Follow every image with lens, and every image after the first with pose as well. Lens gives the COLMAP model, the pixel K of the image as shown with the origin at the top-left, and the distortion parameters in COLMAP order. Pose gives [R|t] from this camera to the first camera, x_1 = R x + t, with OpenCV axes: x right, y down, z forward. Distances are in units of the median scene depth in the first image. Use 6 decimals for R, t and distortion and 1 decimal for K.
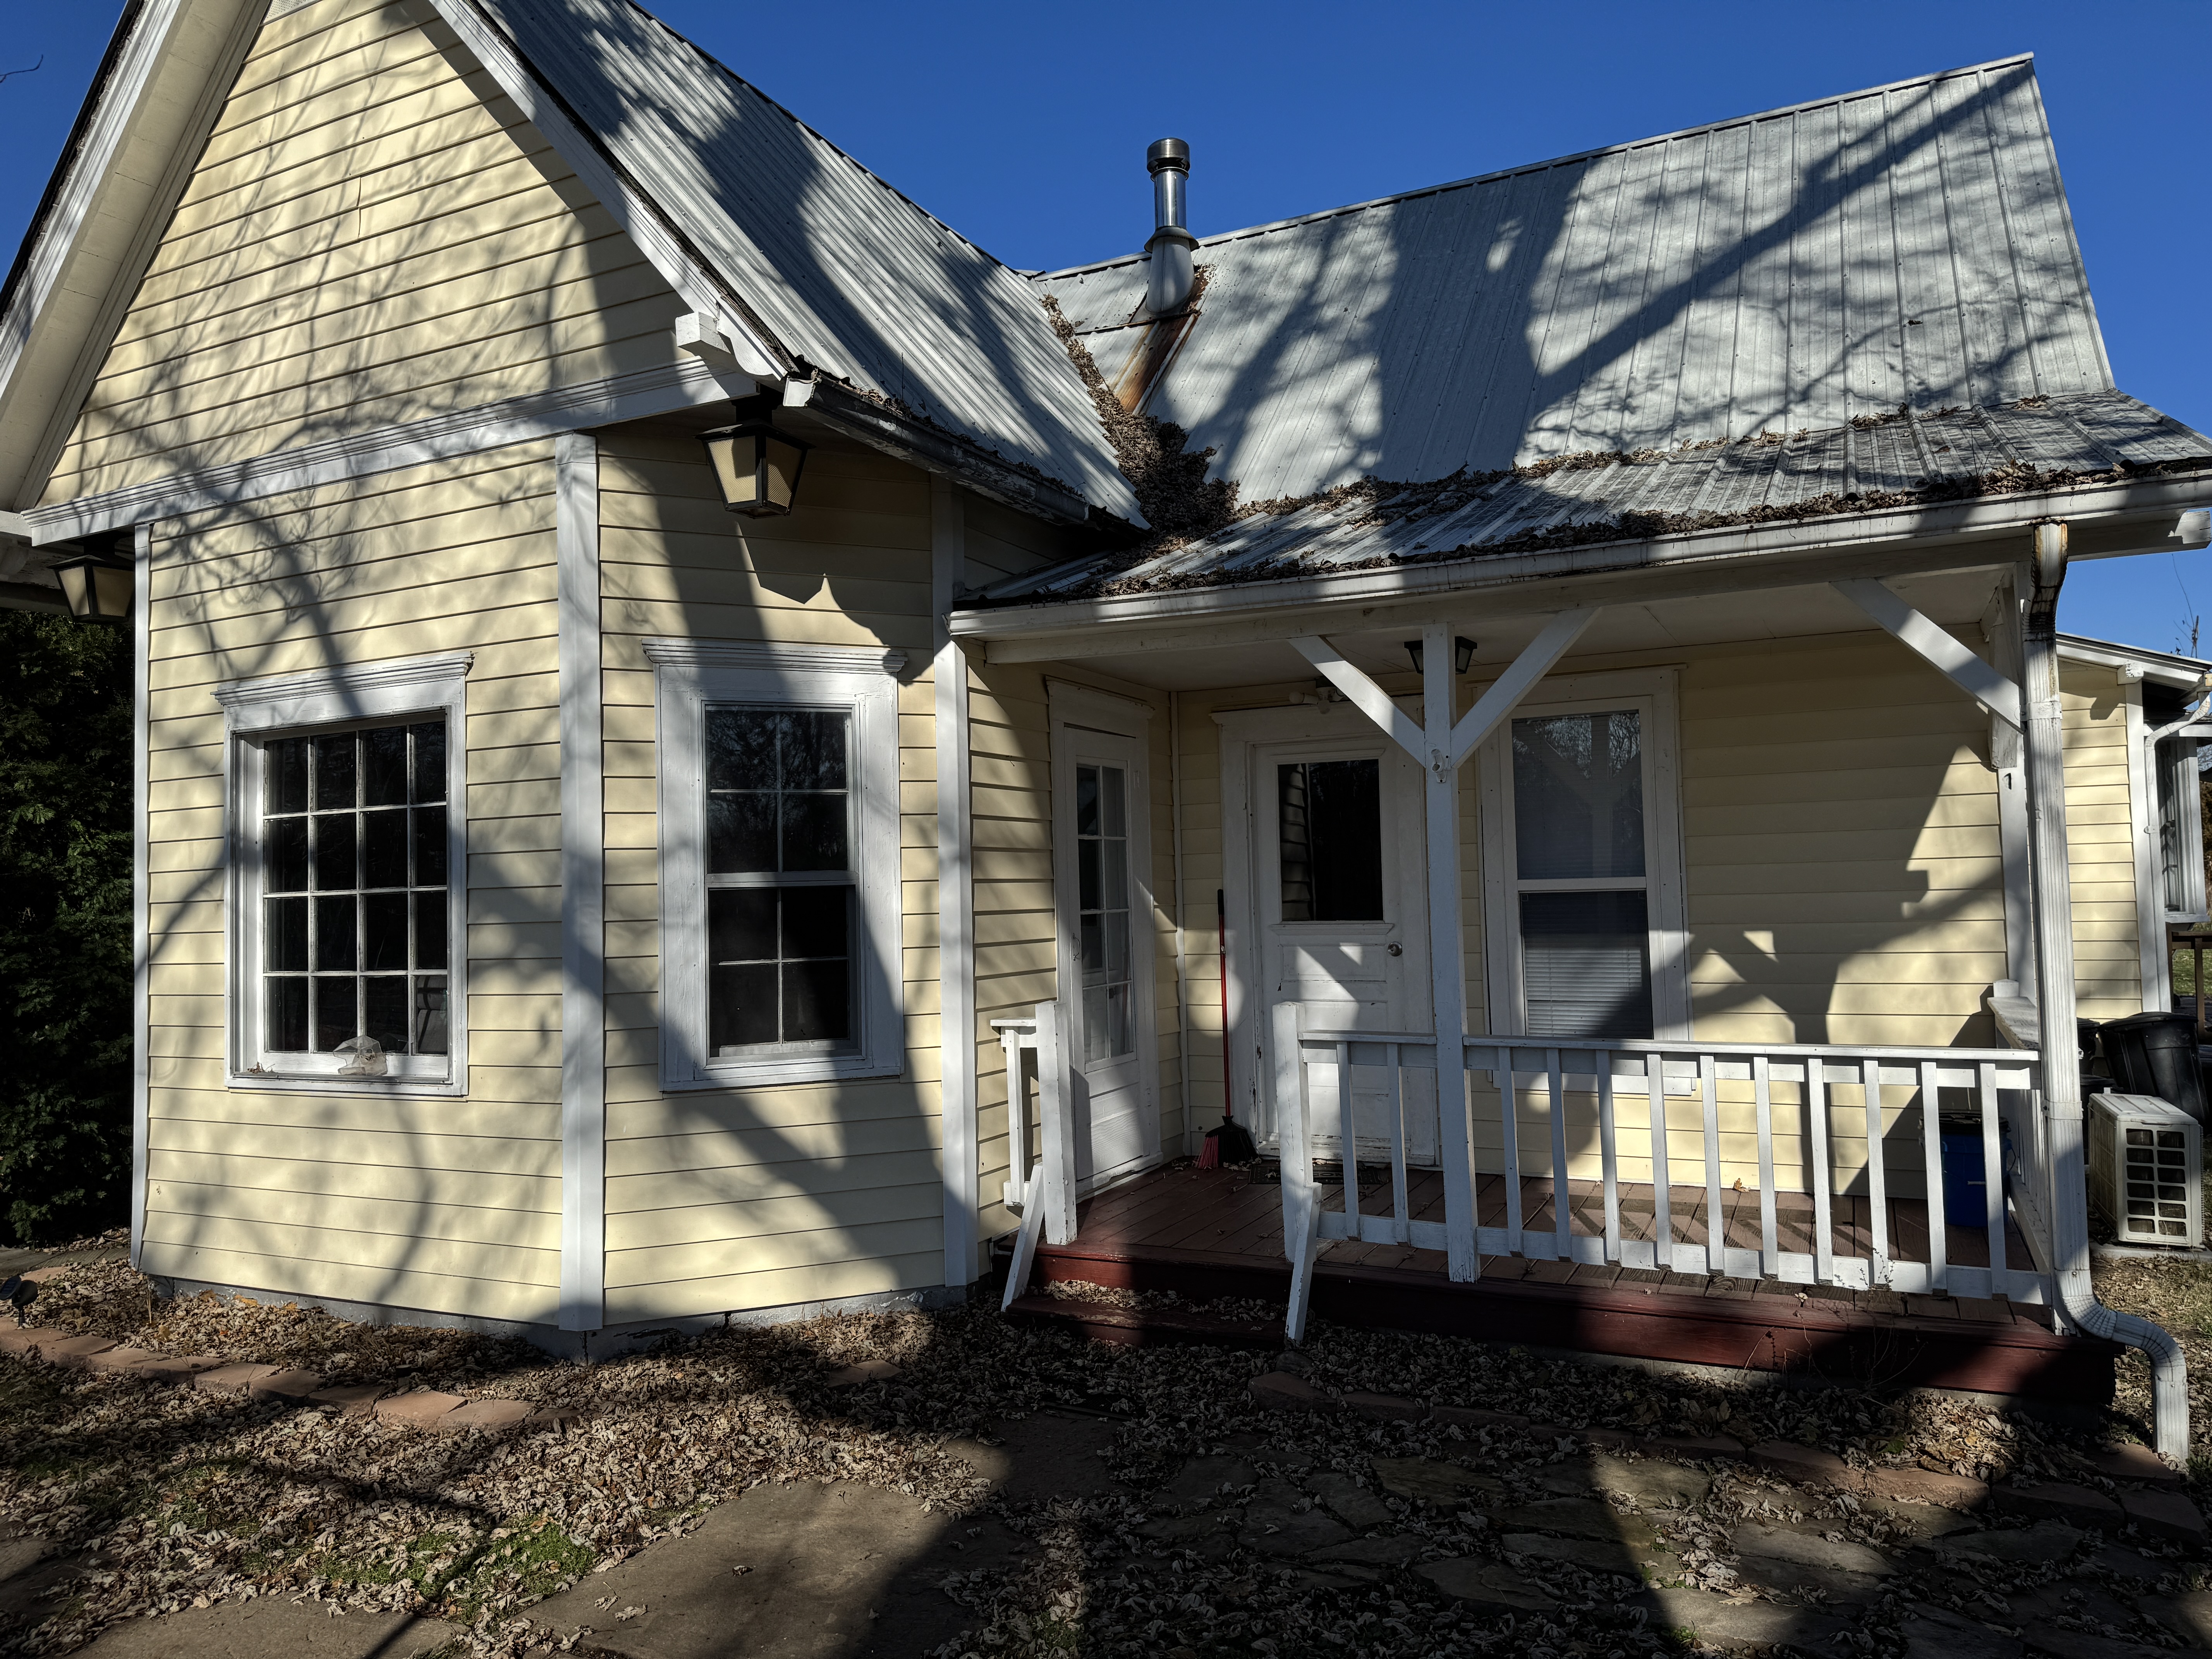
lens RADIAL K [[1553.2, 0, 1100.9], [0, 1553.2, 840.7], [0, 0, 1]] dist [0.015753, -0.024492]
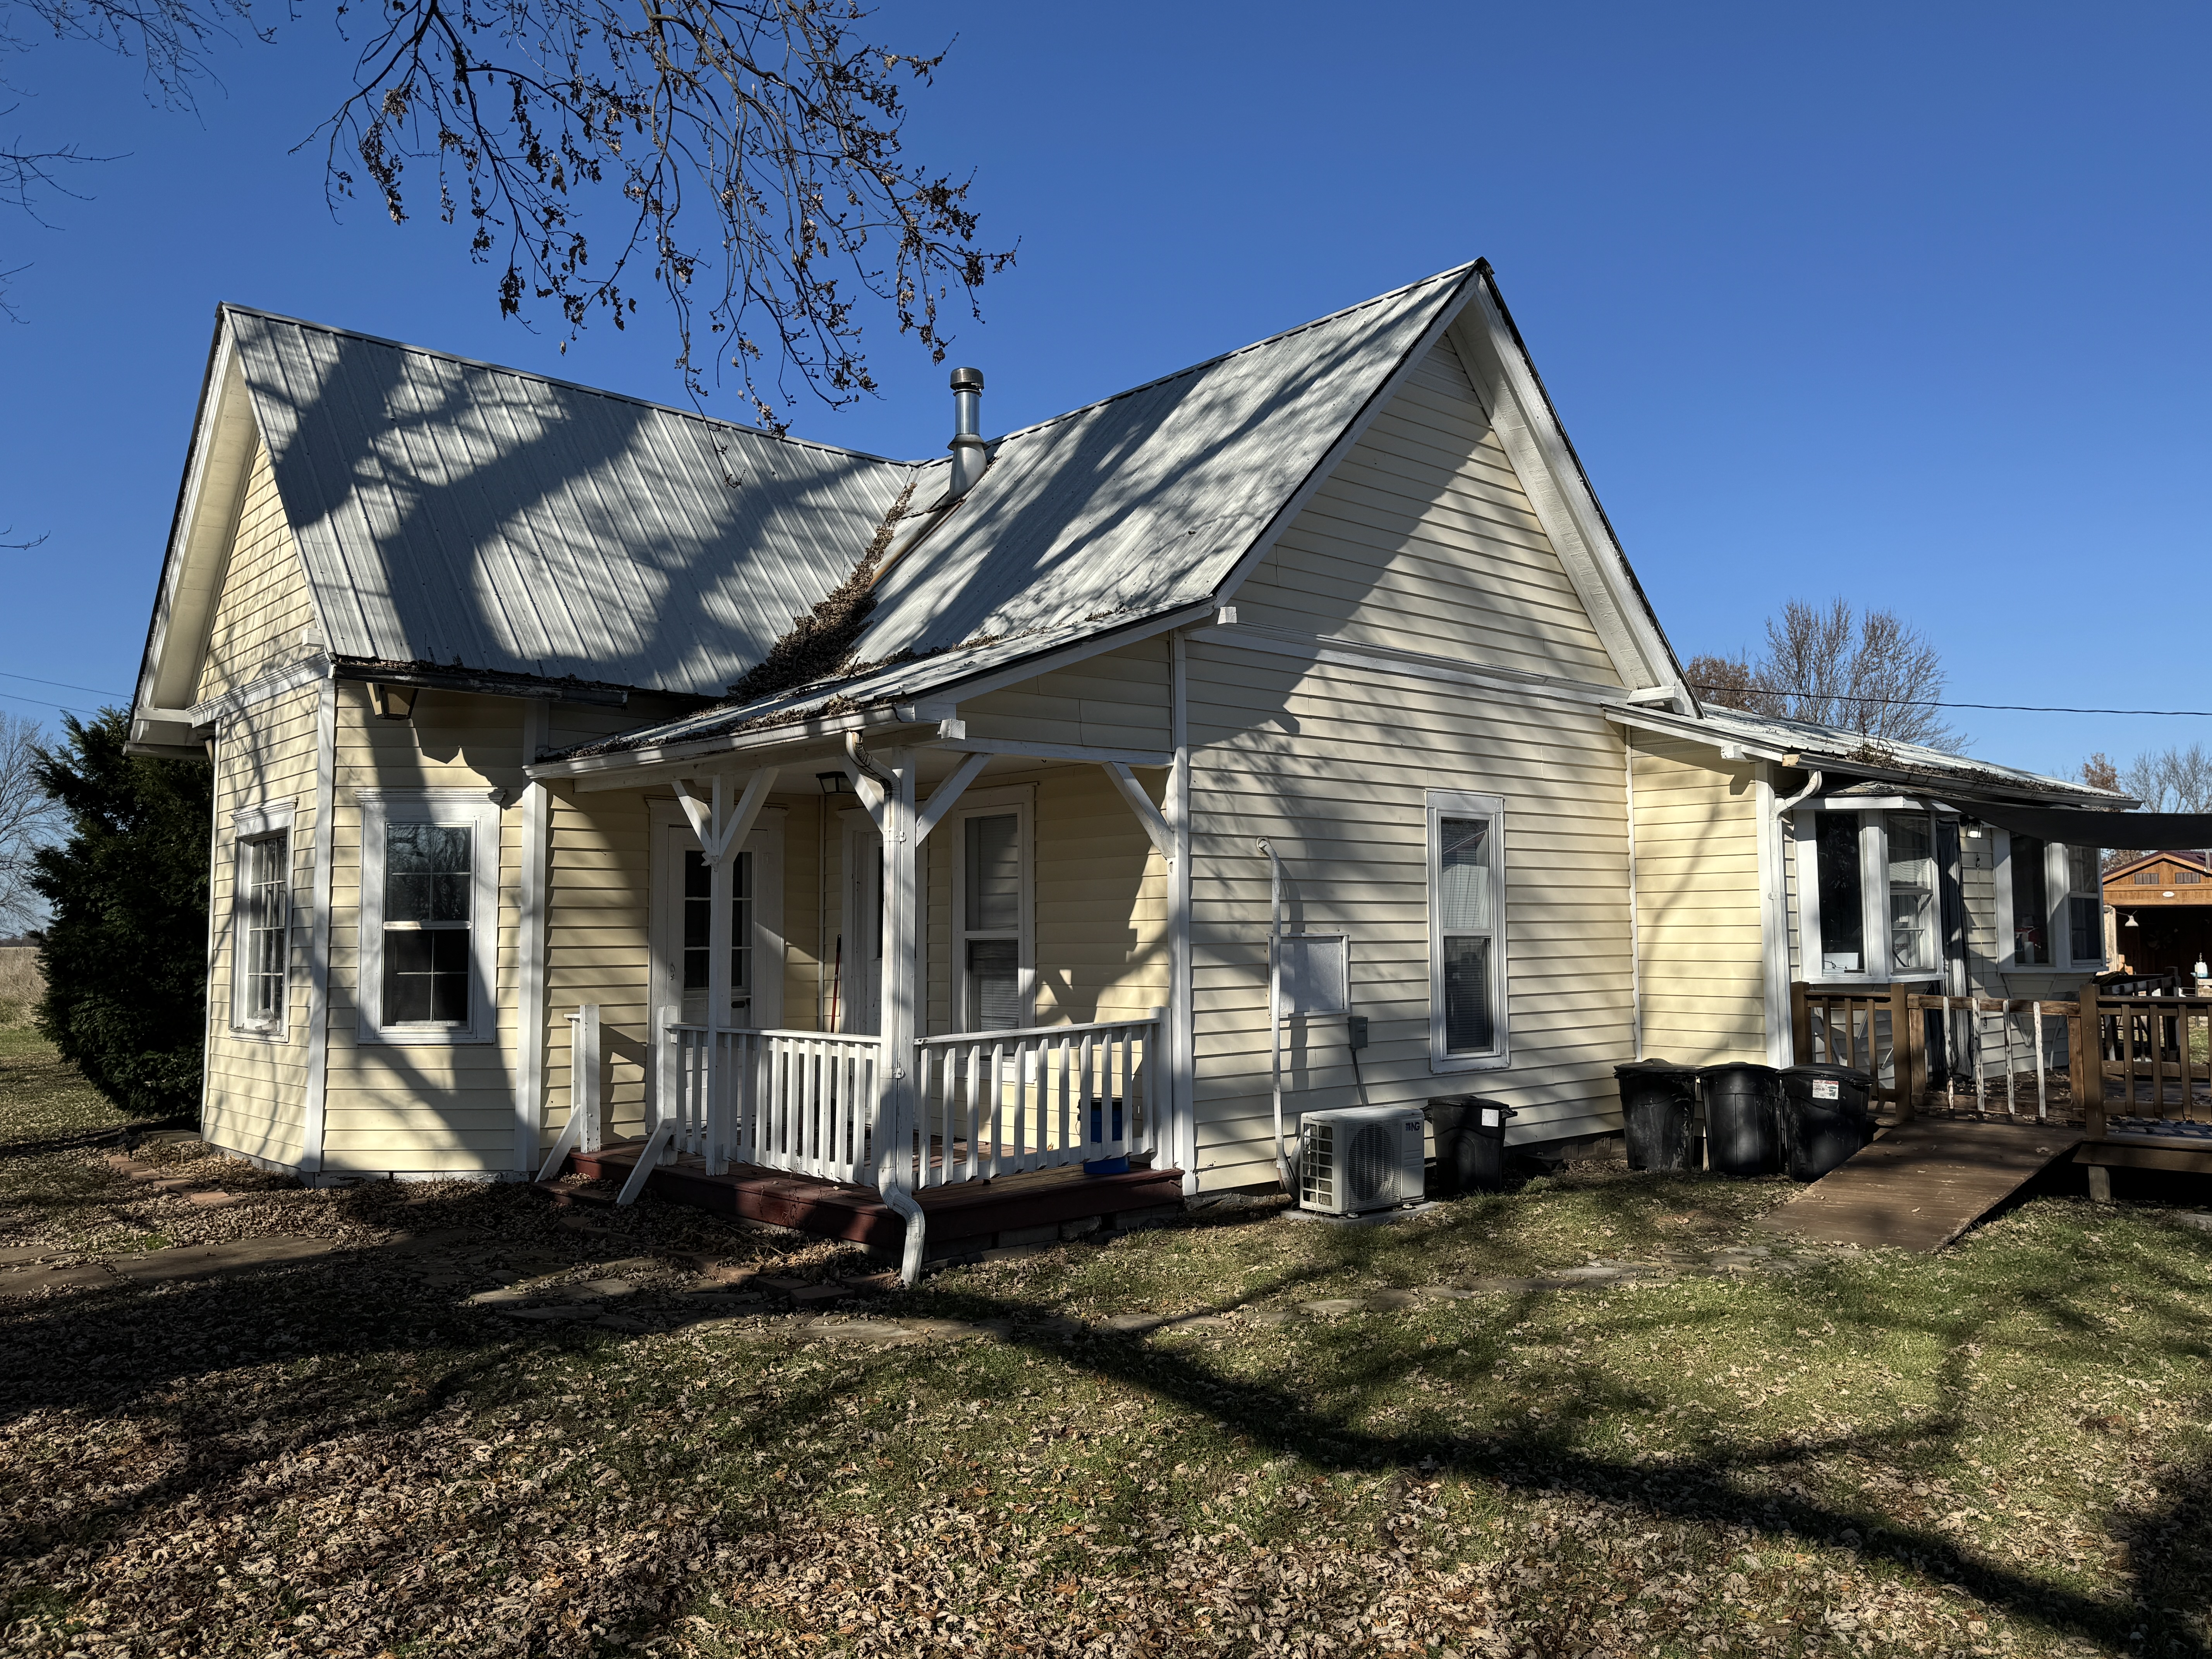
lens RADIAL K [[1652.0, 0, 1099.4], [0, 1652.0, 820.4], [0, 0, 1]] dist [-0.004762, -0.031852]
pose [[0.936624, -0.010957, -0.350165, 1.097523], [-0.003462, 0.999172, -0.040526, -0.019018], [0.350319, 0.039170, 0.935811, -0.439500]]
